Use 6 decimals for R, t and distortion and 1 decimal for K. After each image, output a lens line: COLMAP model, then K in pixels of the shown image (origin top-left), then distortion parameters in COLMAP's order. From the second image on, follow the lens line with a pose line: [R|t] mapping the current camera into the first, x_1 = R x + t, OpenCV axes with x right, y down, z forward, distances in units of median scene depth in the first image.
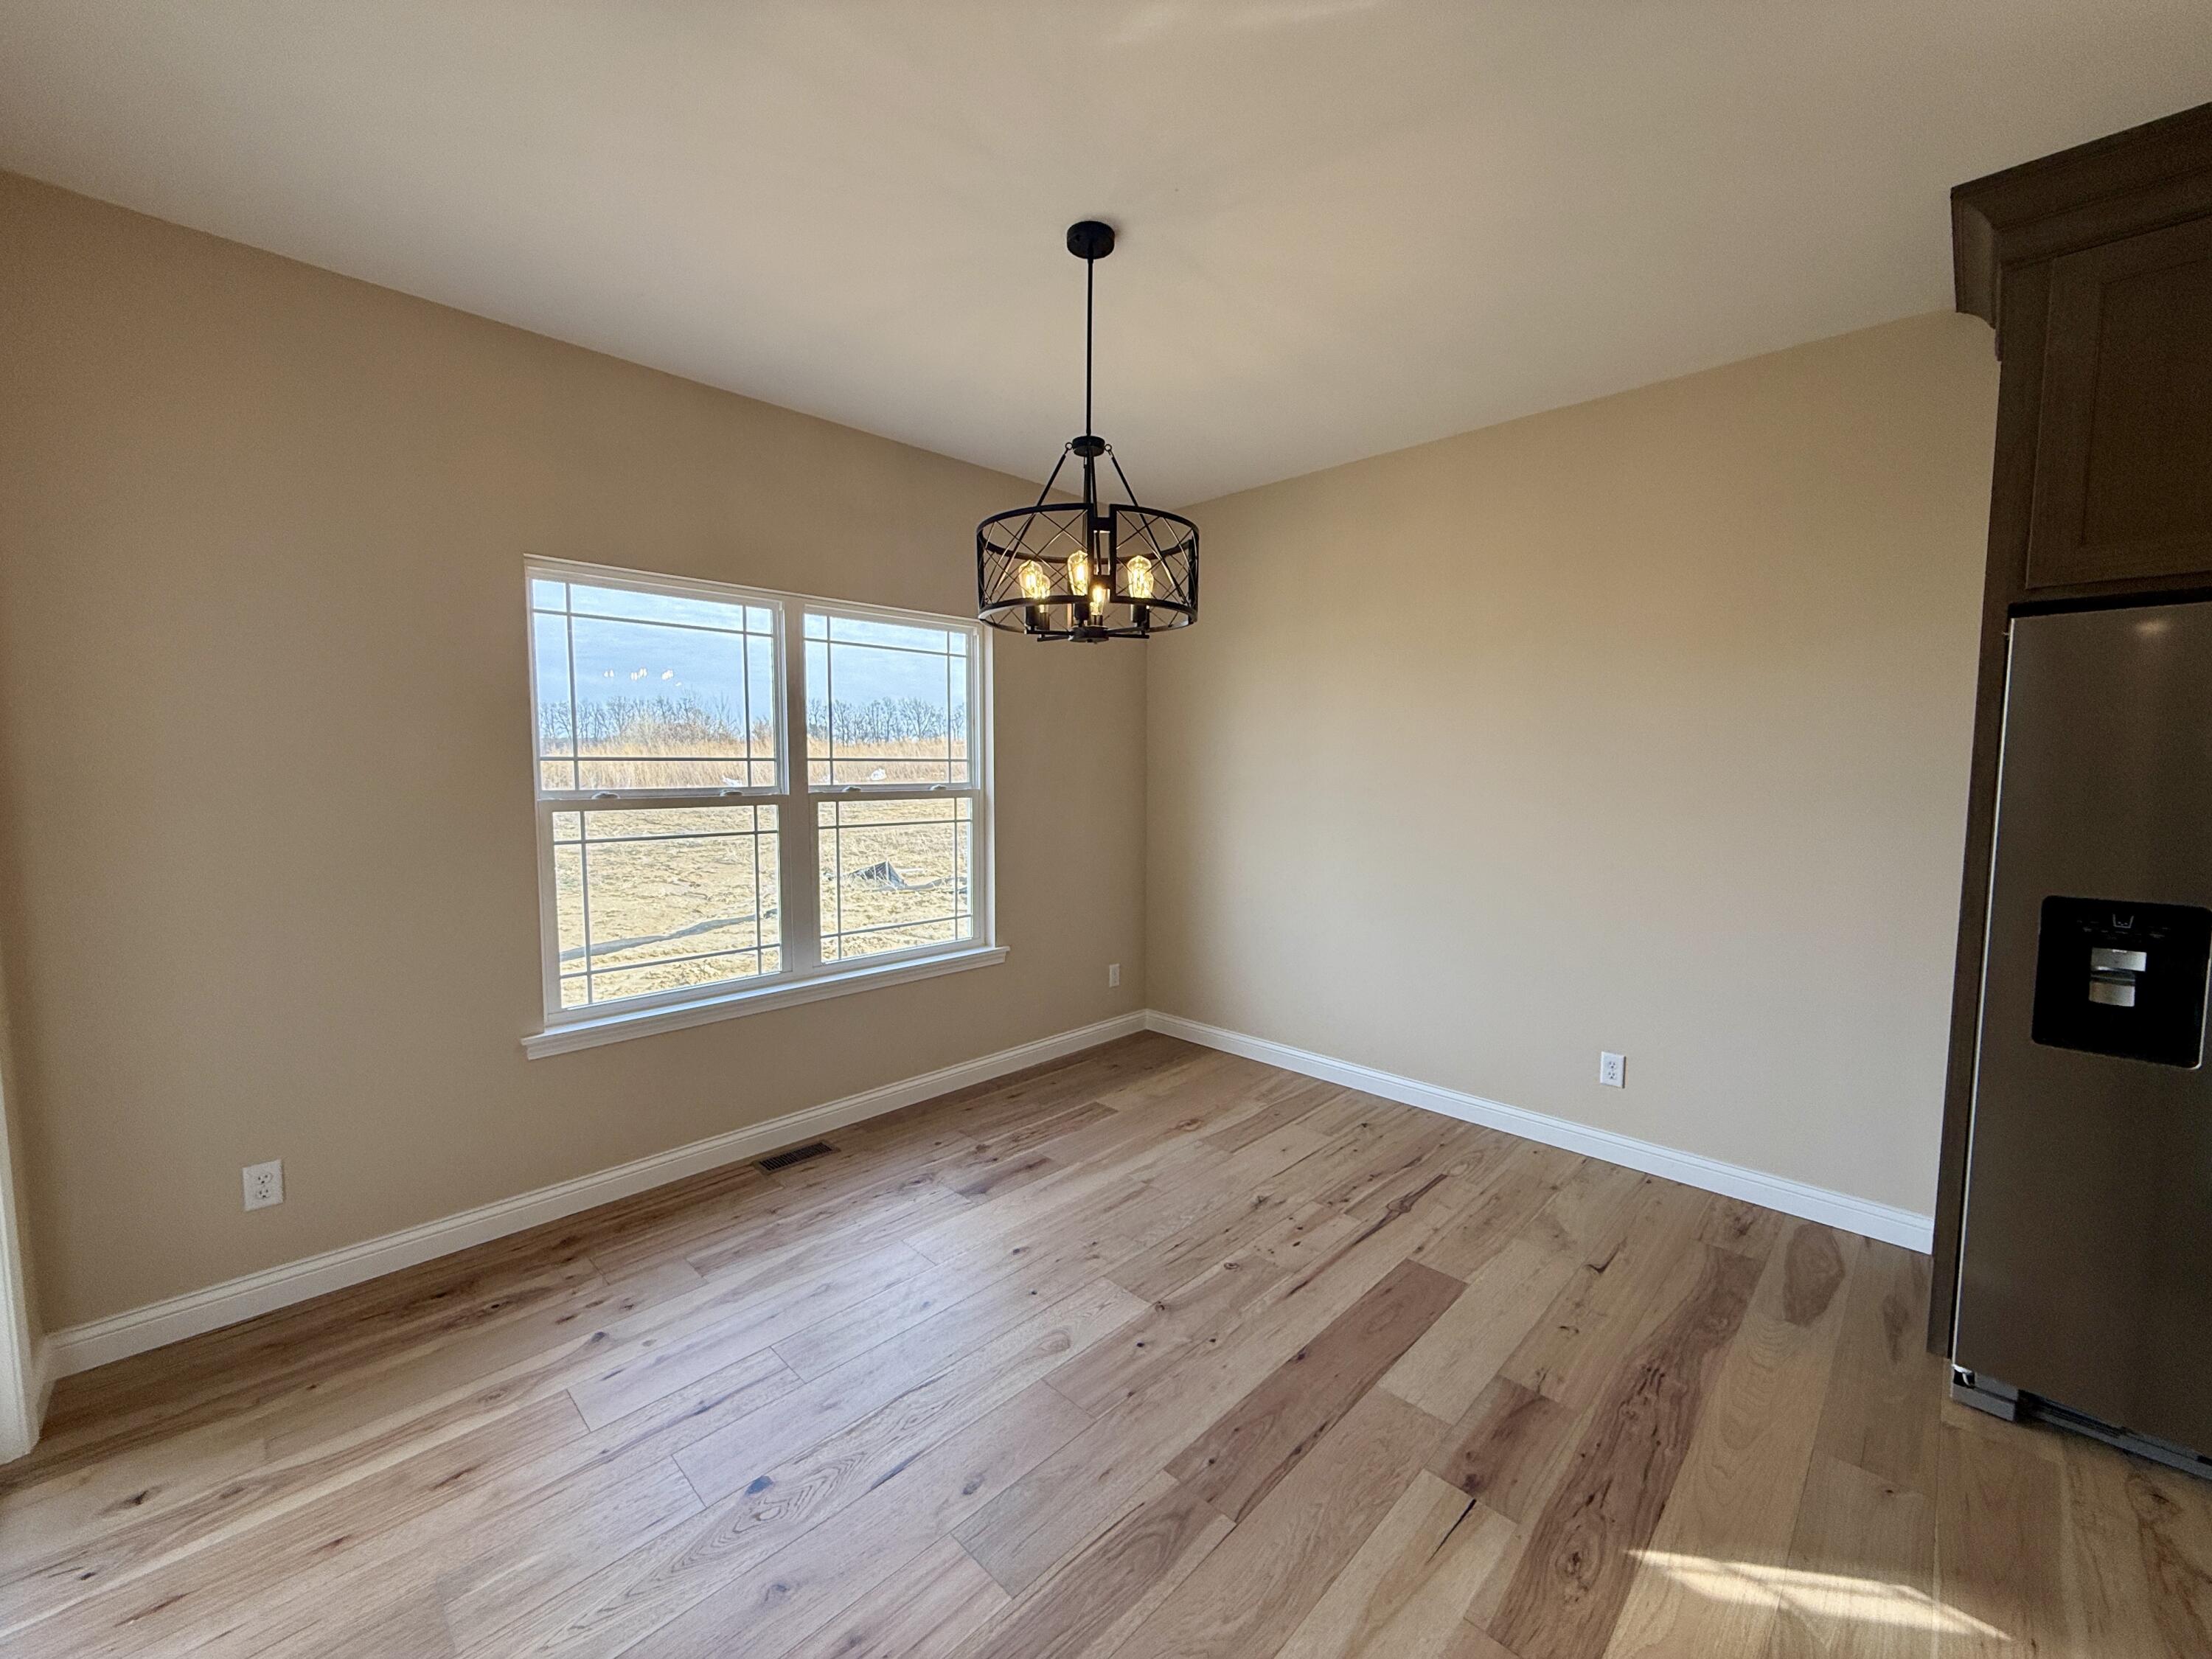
lens RADIAL K [[882.3, 0, 1095.4], [0, 882.3, 830.2], [0, 0, 1]] dist [0.000827, -0.000754]
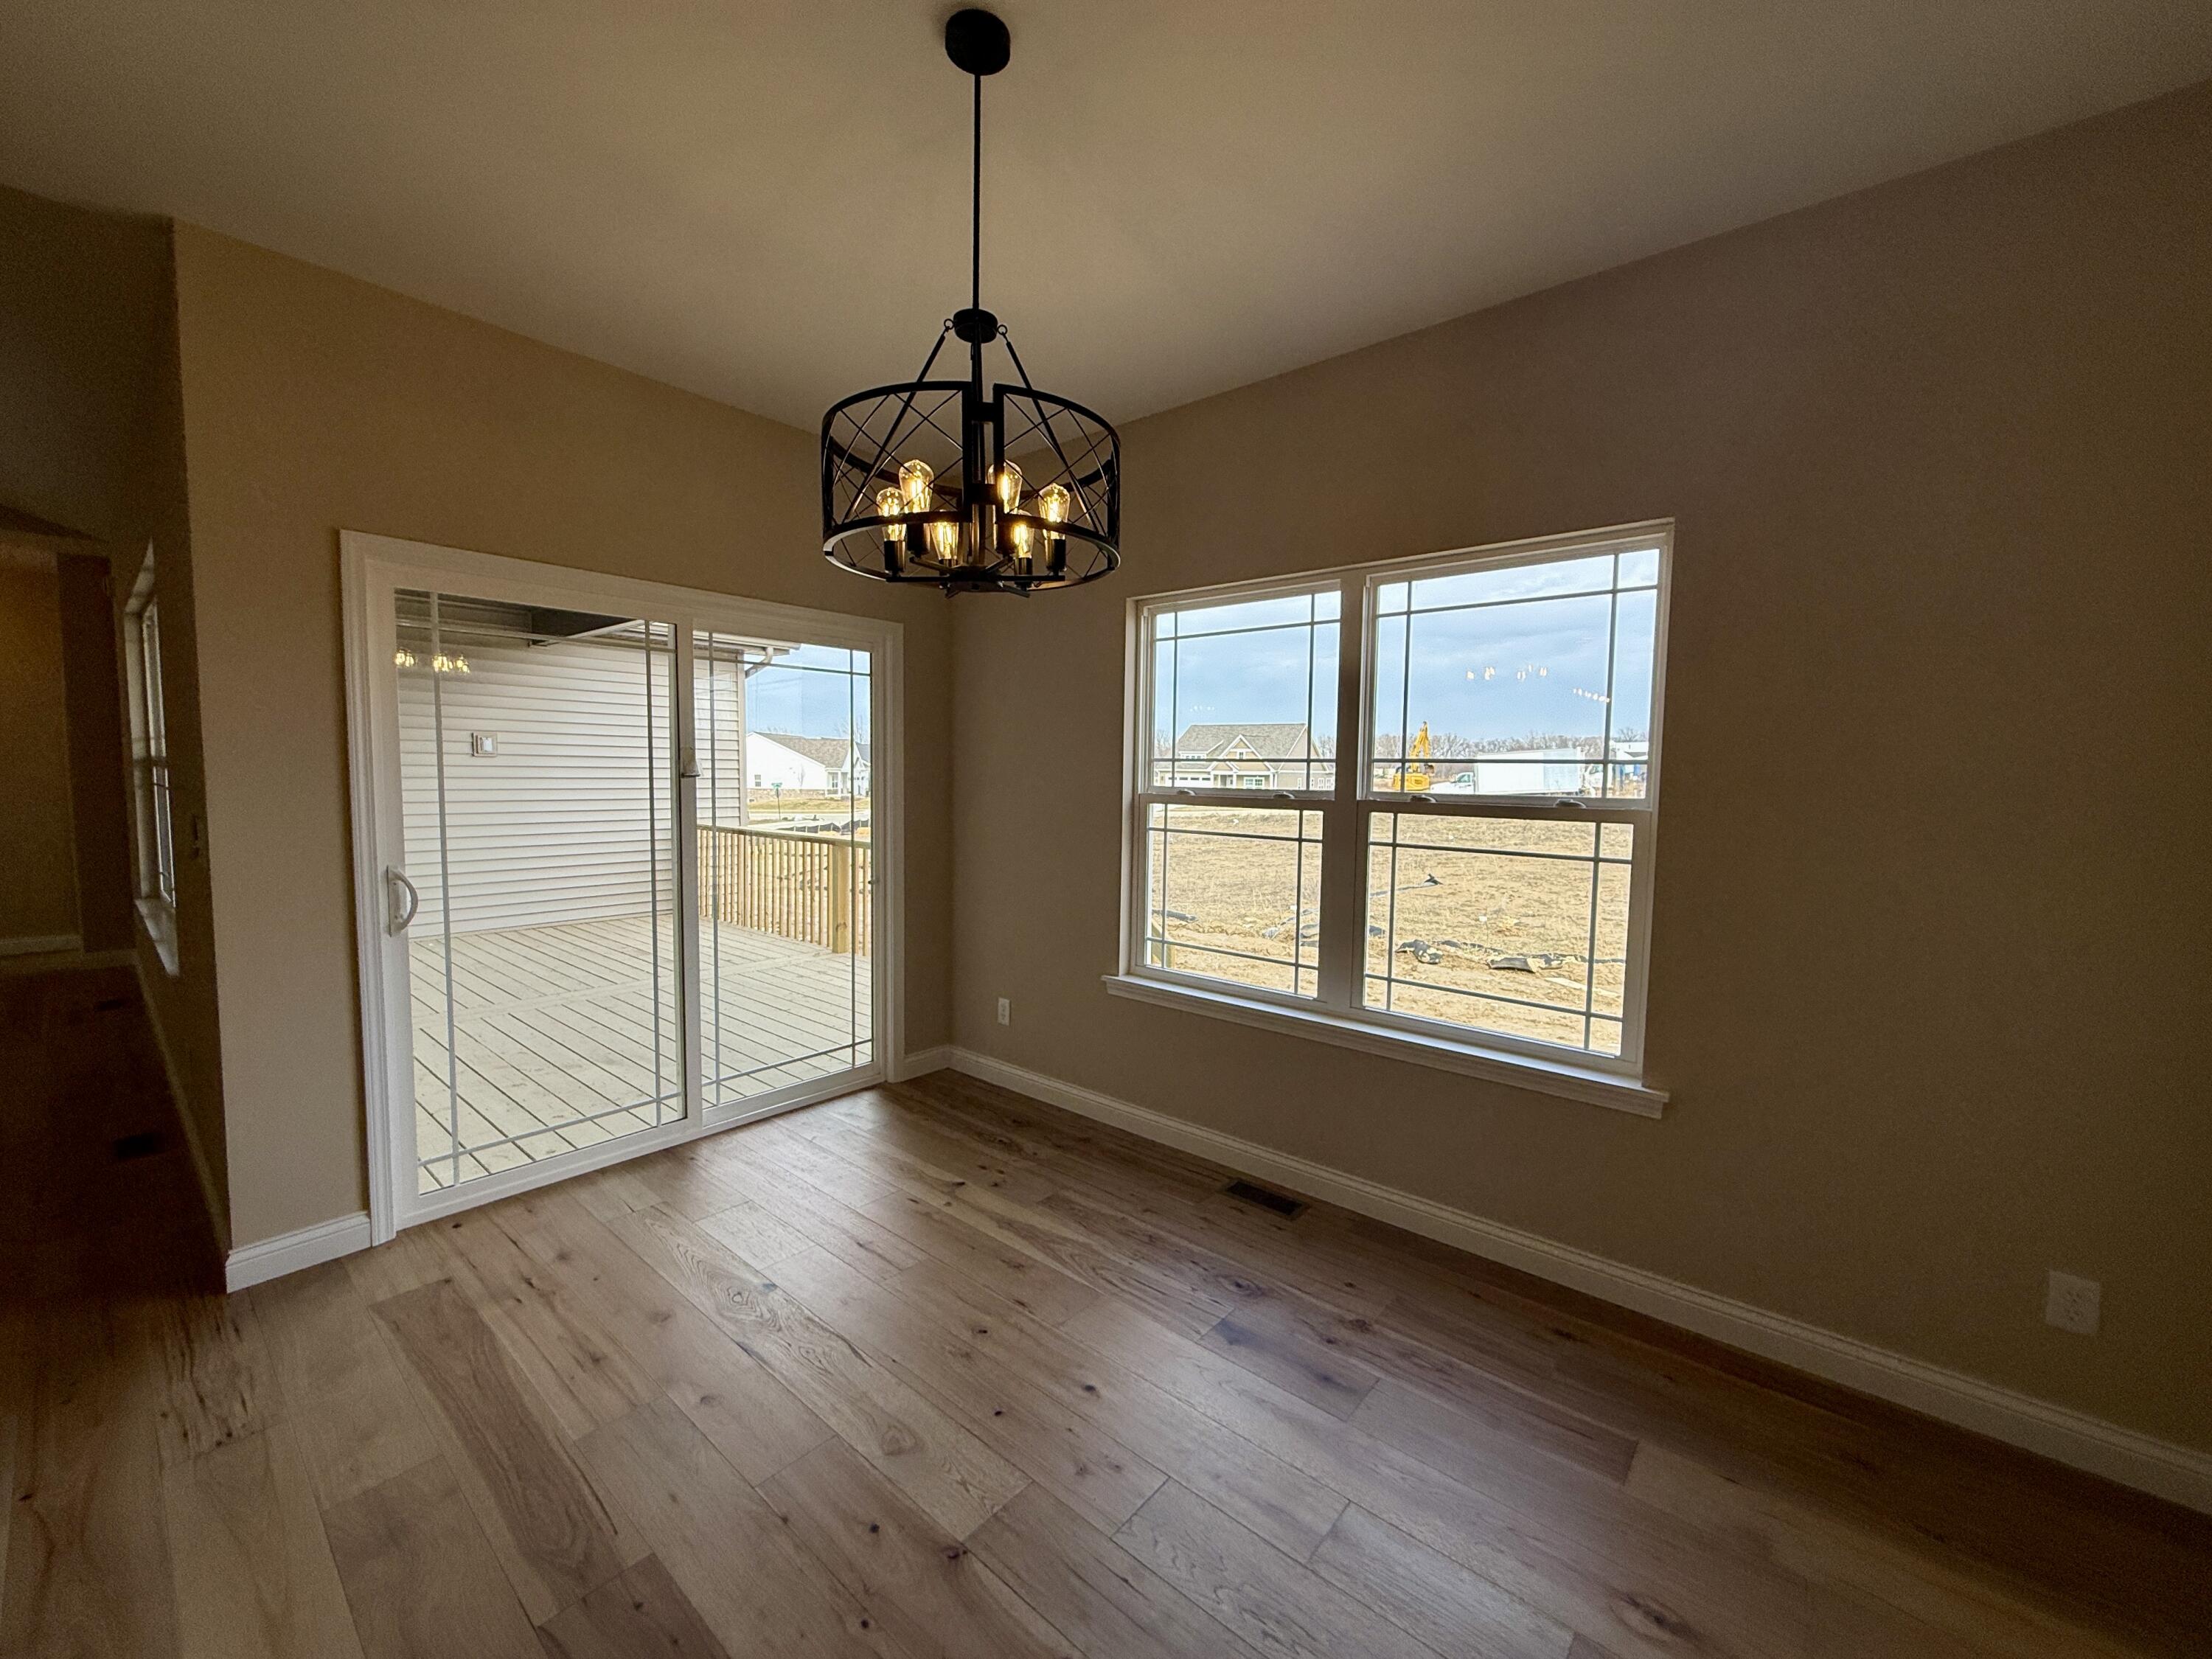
lens RADIAL K [[882.3, 0, 1108.4], [0, 882.3, 823.5], [0, 0, 1]] dist [0.000827, -0.000754]
pose [[0.076984, 0.064215, -0.994962, 0.569474], [-0.085737, 0.994654, 0.057561, -0.055096], [0.993339, 0.080873, 0.082078, 0.797736]]
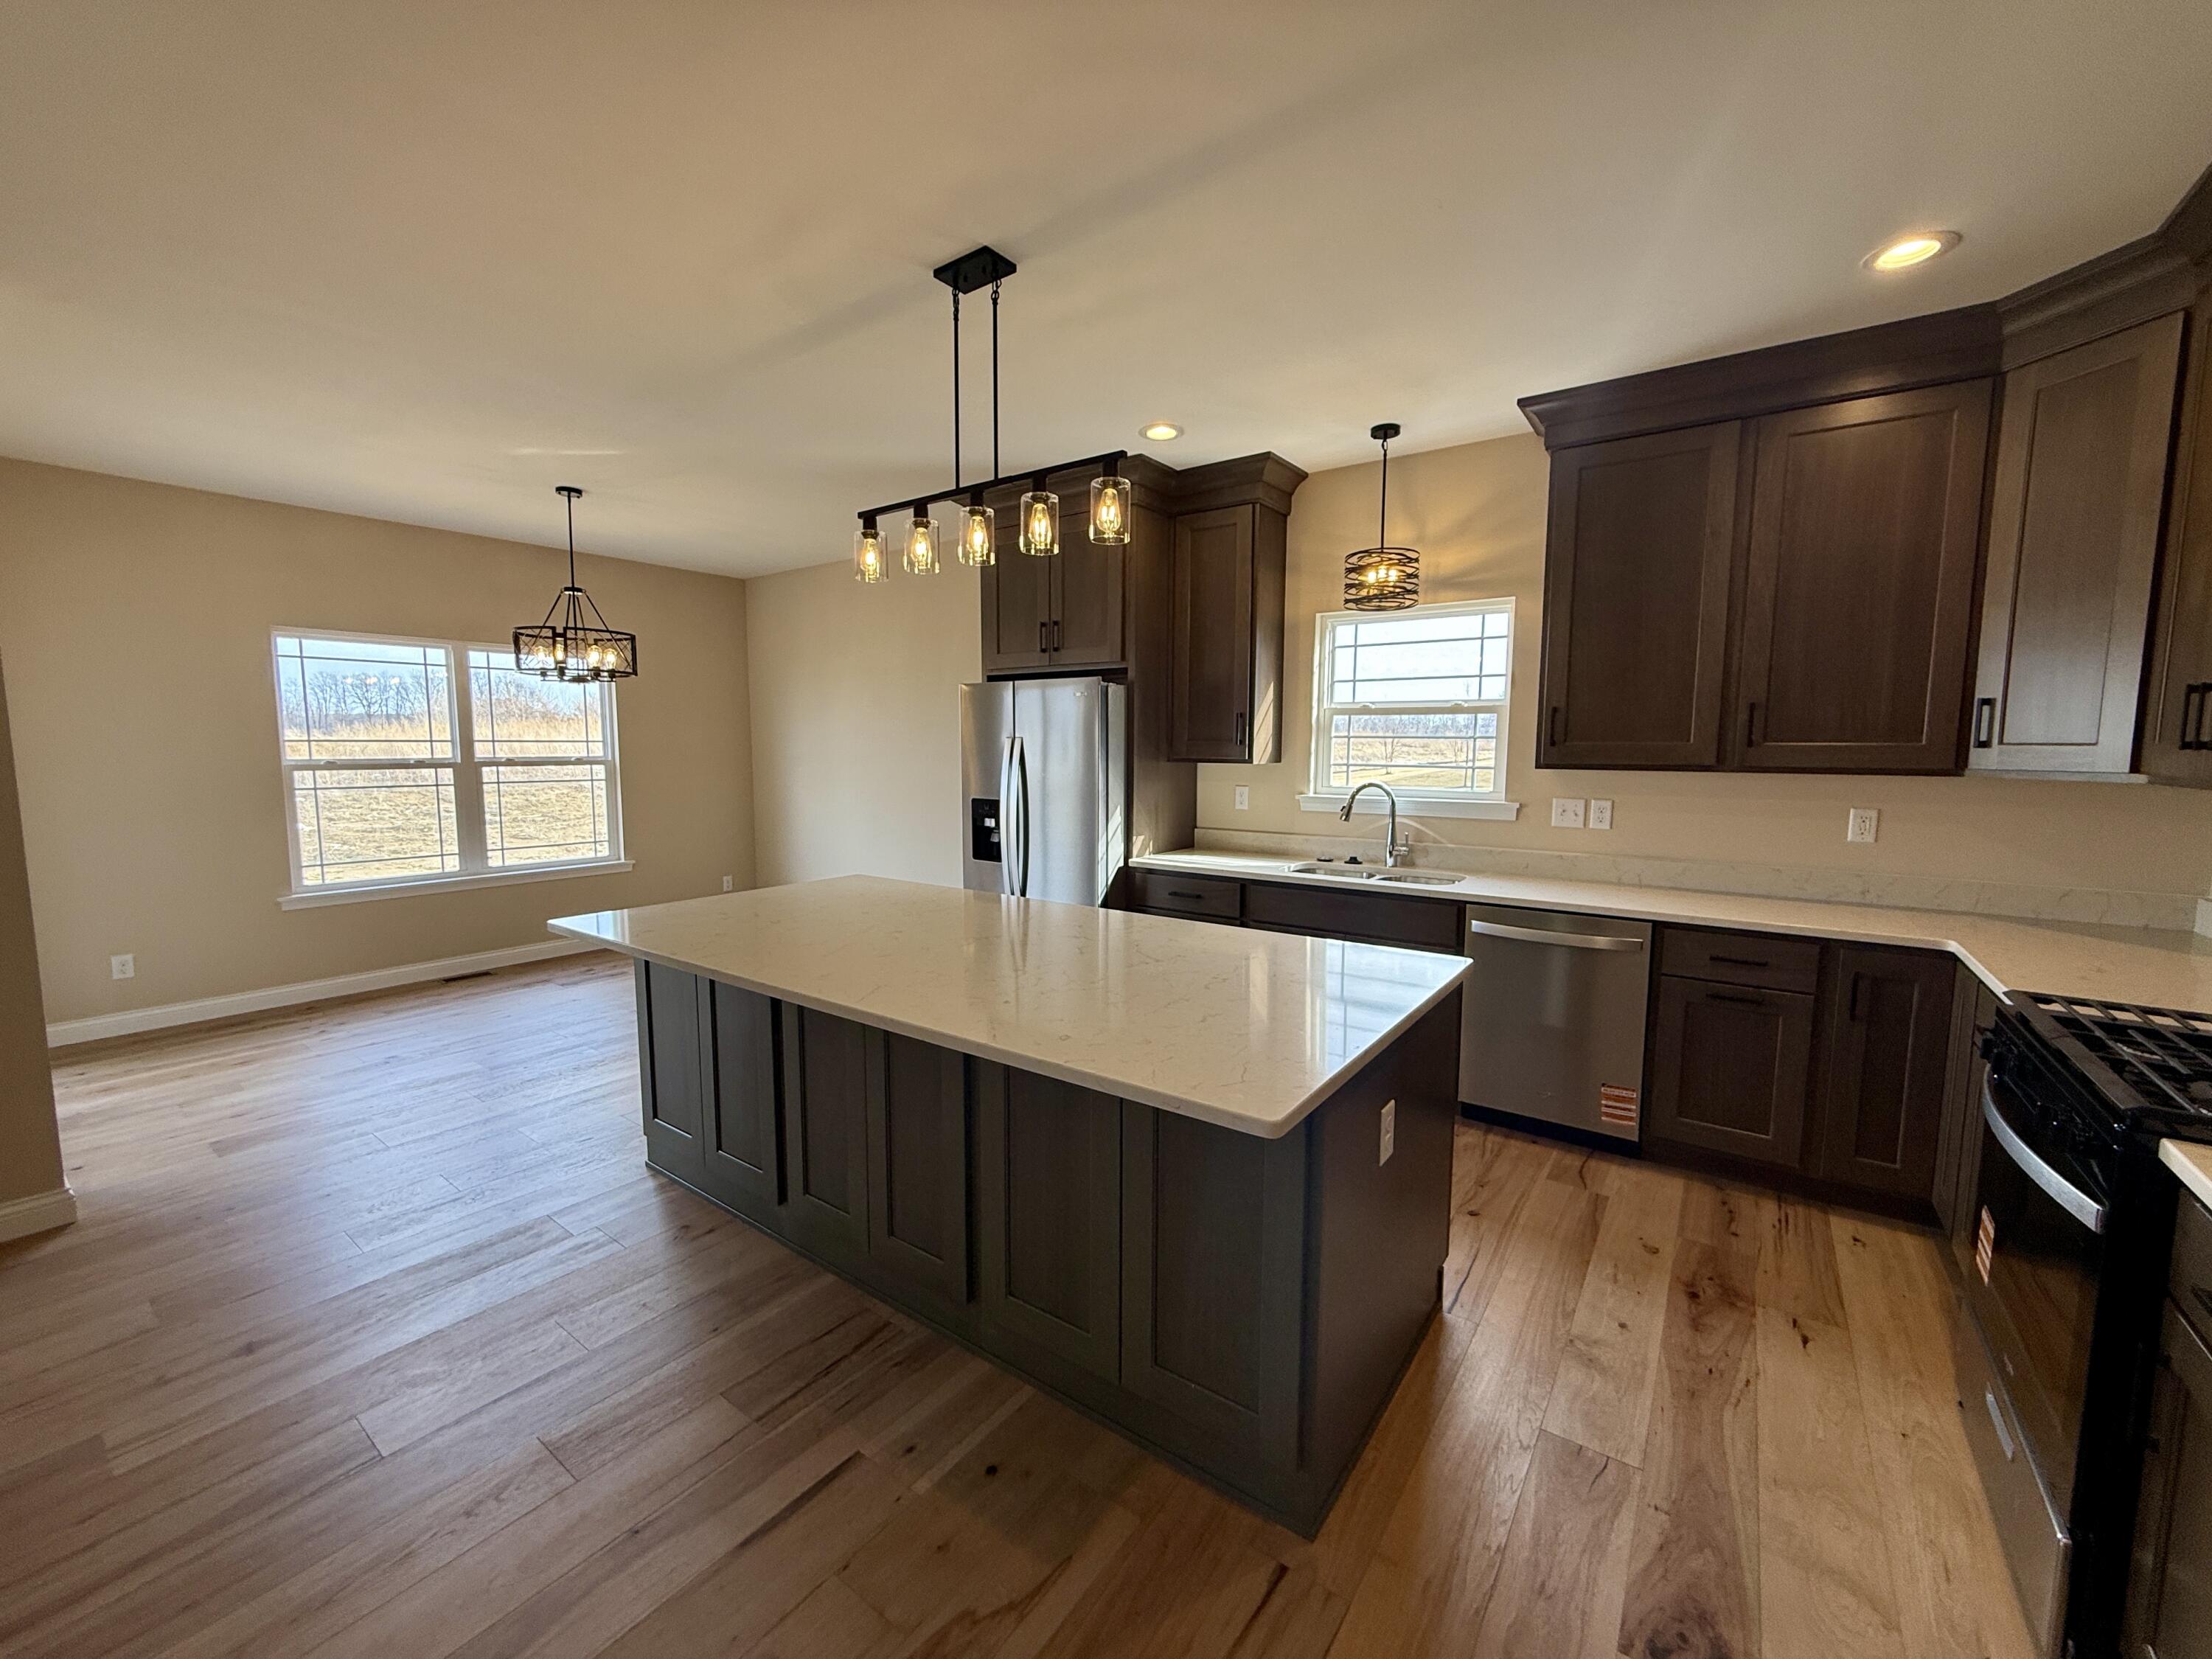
lens RADIAL K [[882.3, 0, 1098.6], [0, 882.3, 831.9], [0, 0, 1]] dist [0.000827, -0.000754]
pose [[0.988367, -0.014082, 0.151432, 0.652070], [0.010200, 0.999600, 0.026379, 0.065531], [-0.151743, -0.024528, 0.988116, -0.913812]]
